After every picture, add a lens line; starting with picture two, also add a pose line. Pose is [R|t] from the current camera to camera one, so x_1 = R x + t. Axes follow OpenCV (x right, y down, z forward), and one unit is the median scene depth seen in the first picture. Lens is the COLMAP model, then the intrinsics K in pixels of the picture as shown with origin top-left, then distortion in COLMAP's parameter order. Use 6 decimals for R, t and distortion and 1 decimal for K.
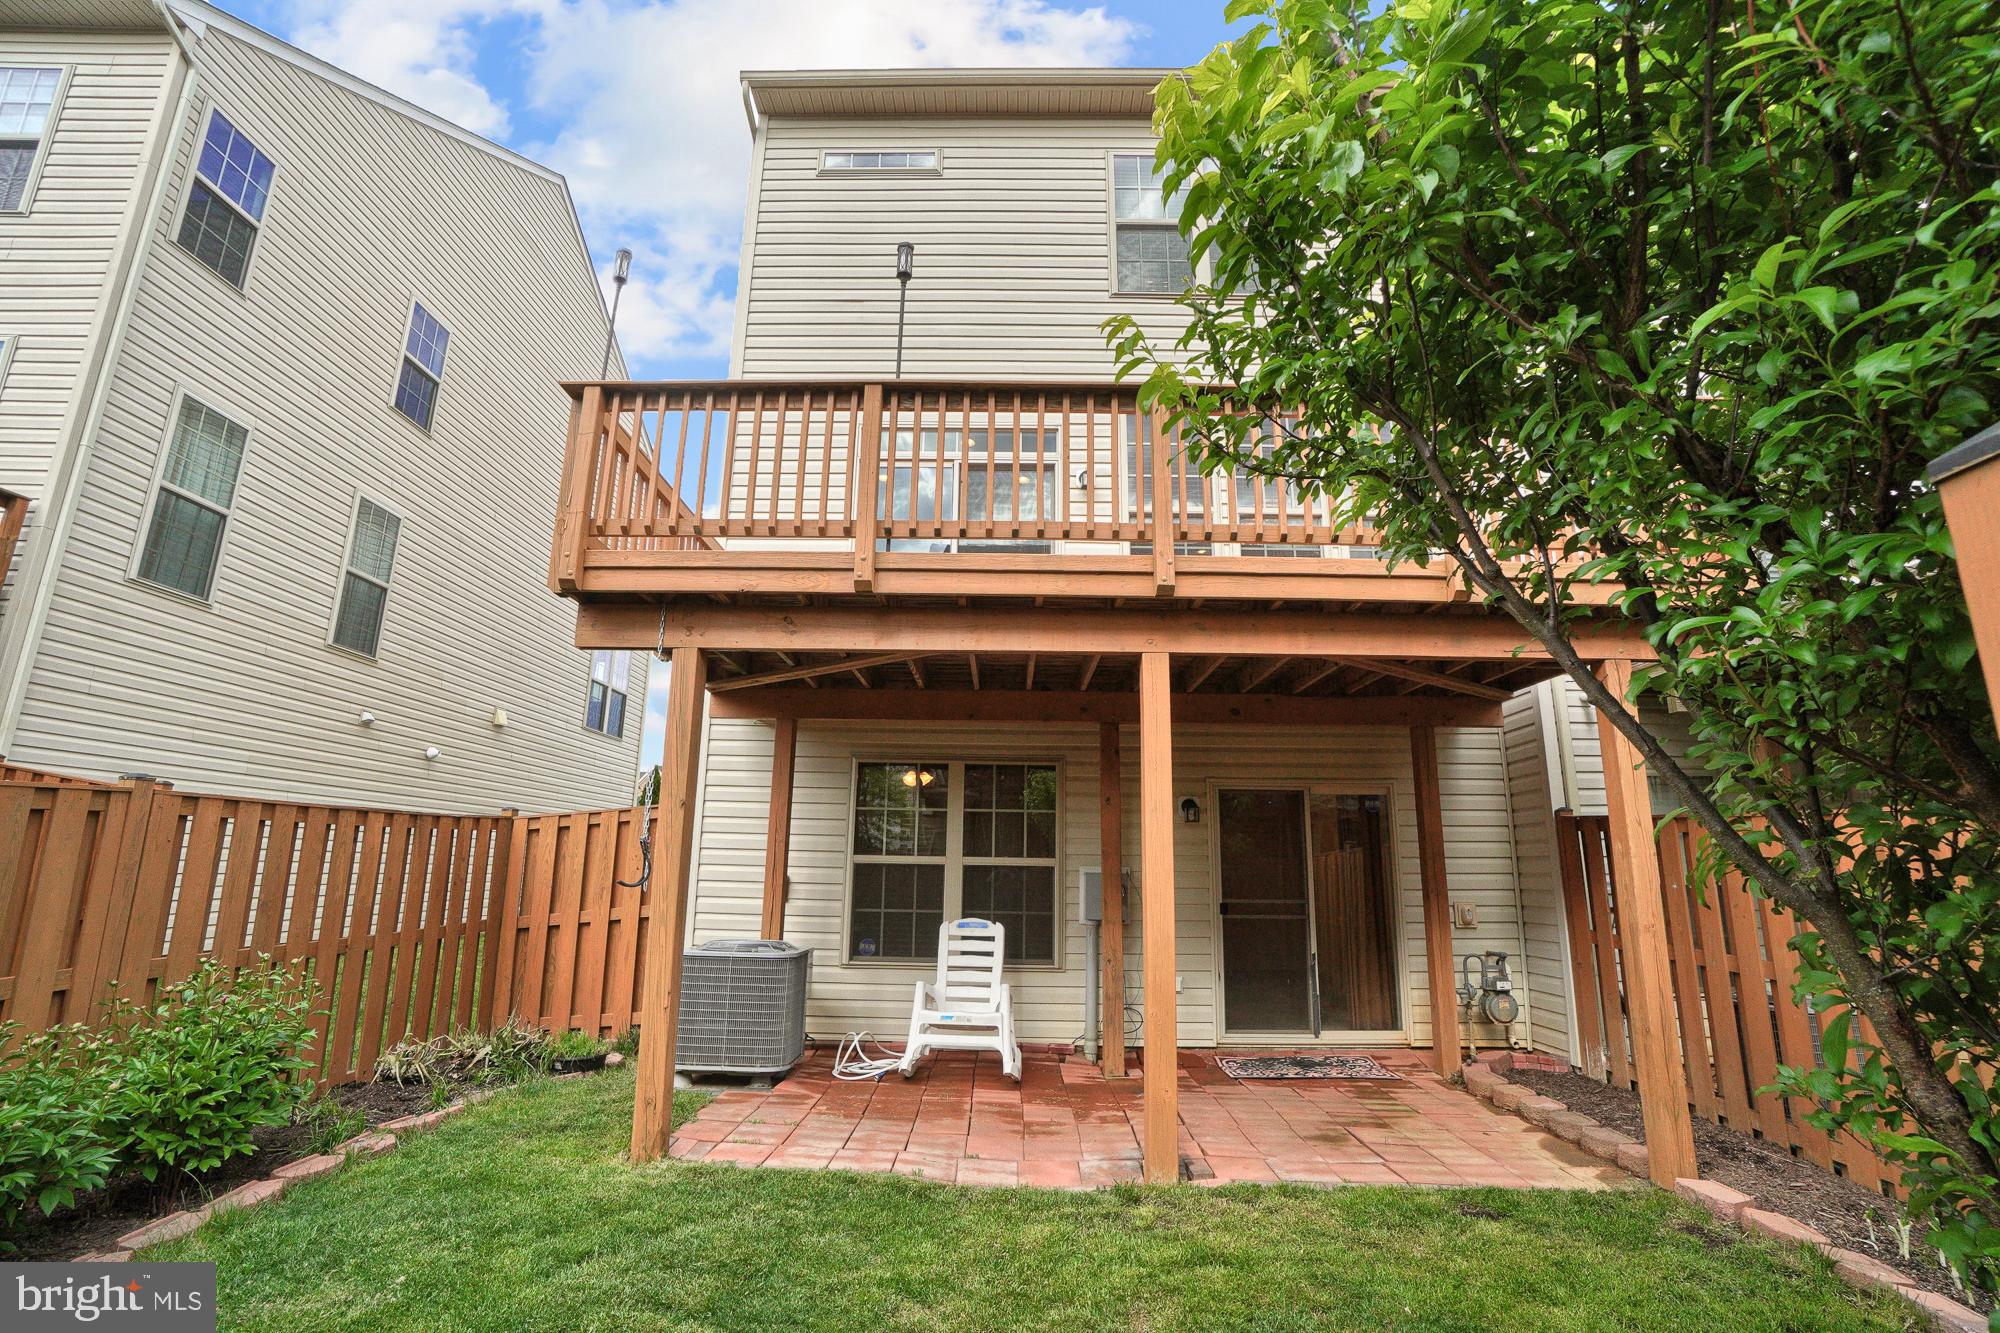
lens RADIAL K [[877.9, 0, 996.3], [0, 877.9, 667.9], [0, 0, 1]] dist [-0.073273, 0.026834]
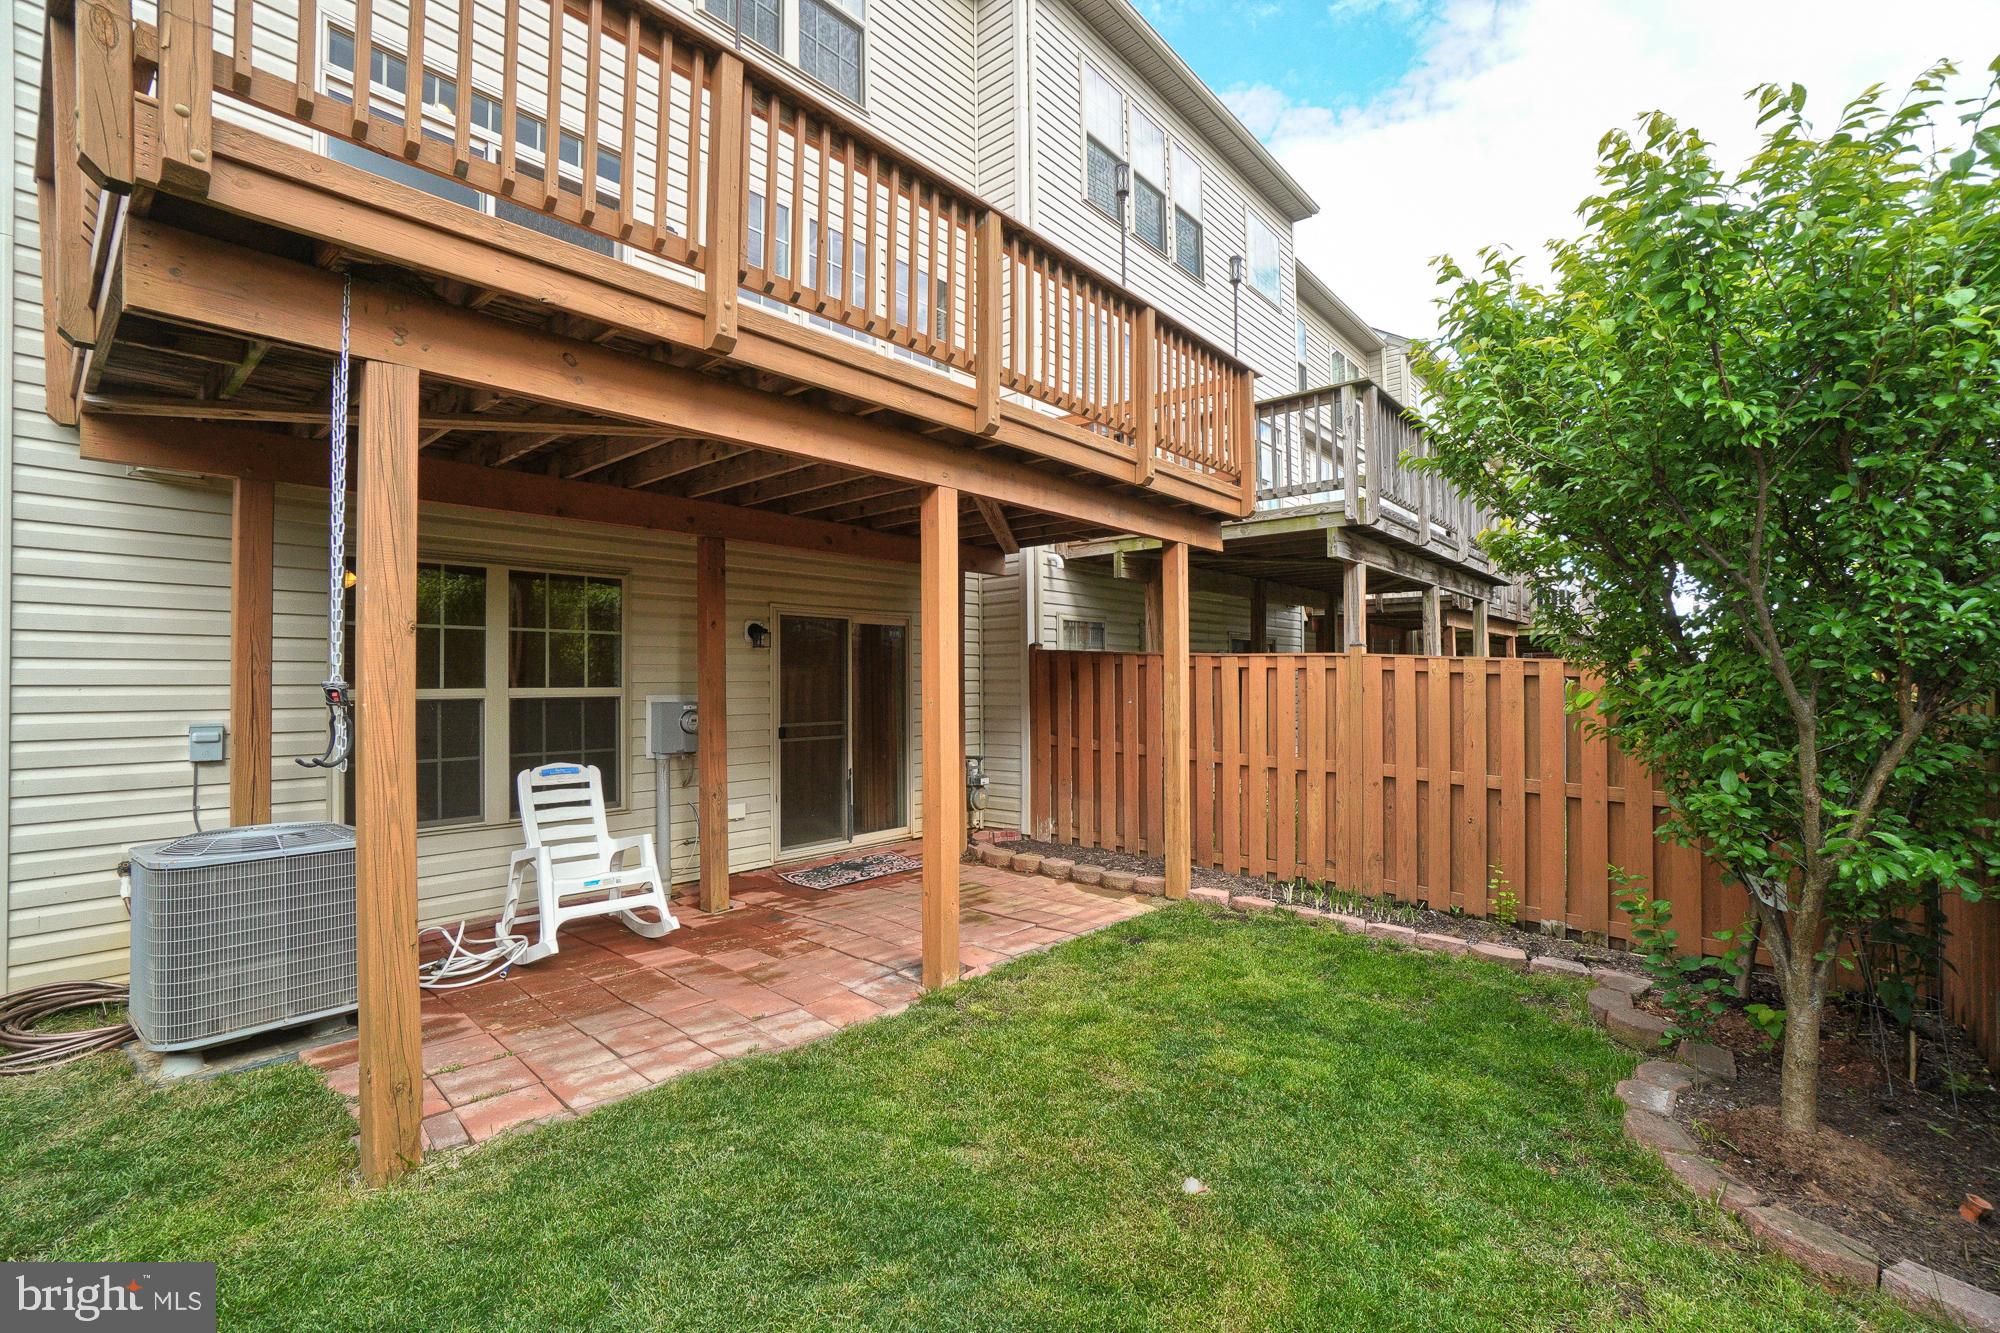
lens RADIAL K [[877.9, 0, 996.3], [0, 877.9, 667.9], [0, 0, 1]] dist [-0.073273, 0.026834]
pose [[0.643985, -0.009008, 0.764985, -0.557803], [-0.154026, 0.977929, 0.141178, 0.034840], [-0.749373, -0.208744, 0.628384, 0.305506]]
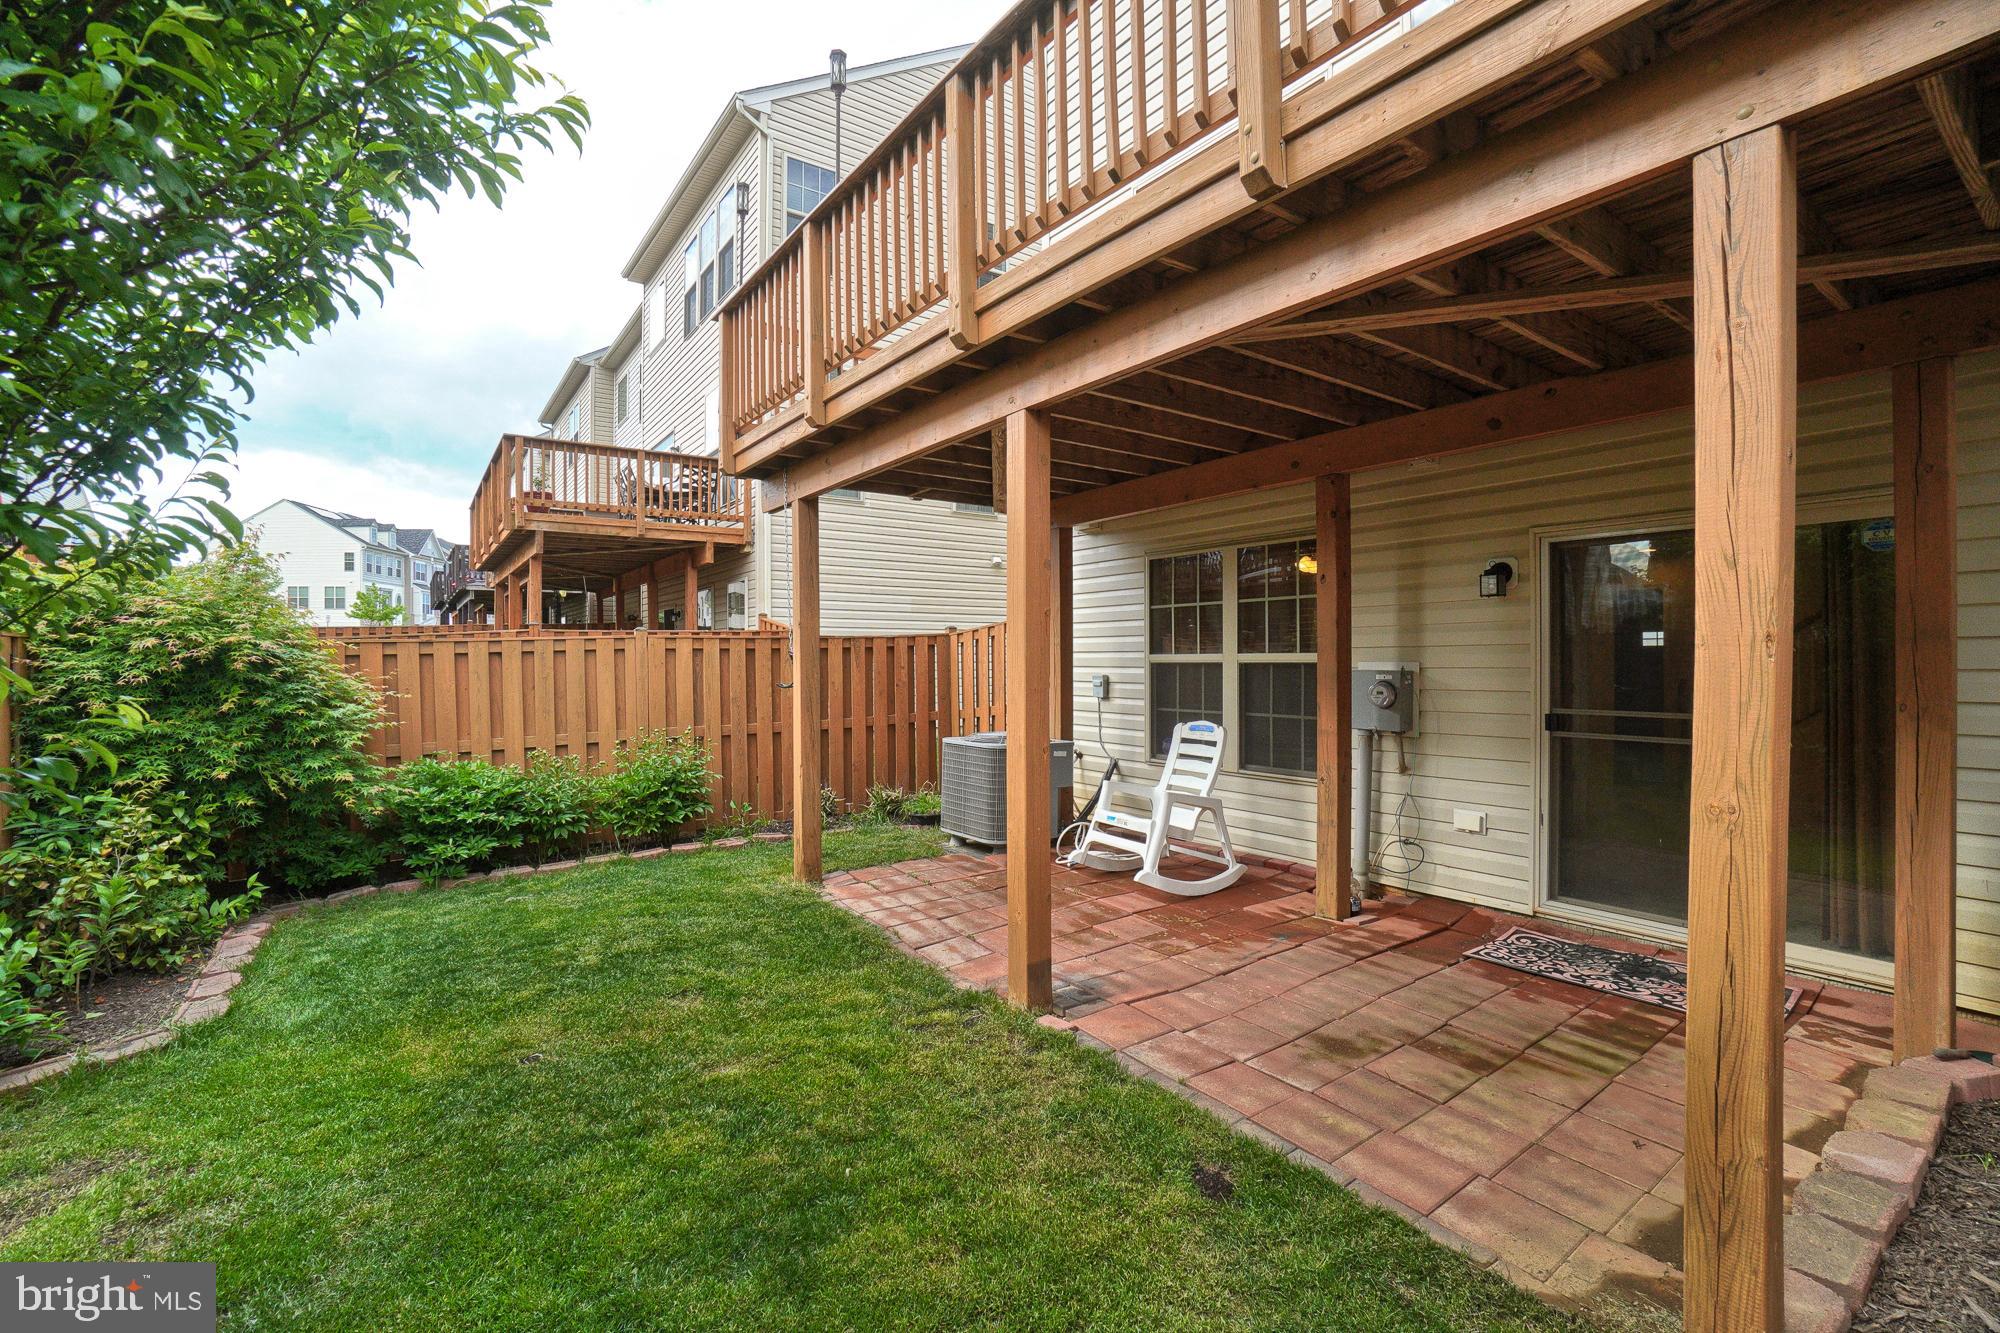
lens RADIAL K [[877.9, 0, 996.3], [0, 877.9, 667.9], [0, 0, 1]] dist [-0.073273, 0.026834]
pose [[0.585554, -0.010662, -0.810563, 0.857315], [0.196384, 0.971993, 0.129084, 0.109235], [0.786486, -0.234767, 0.571248, 0.479750]]
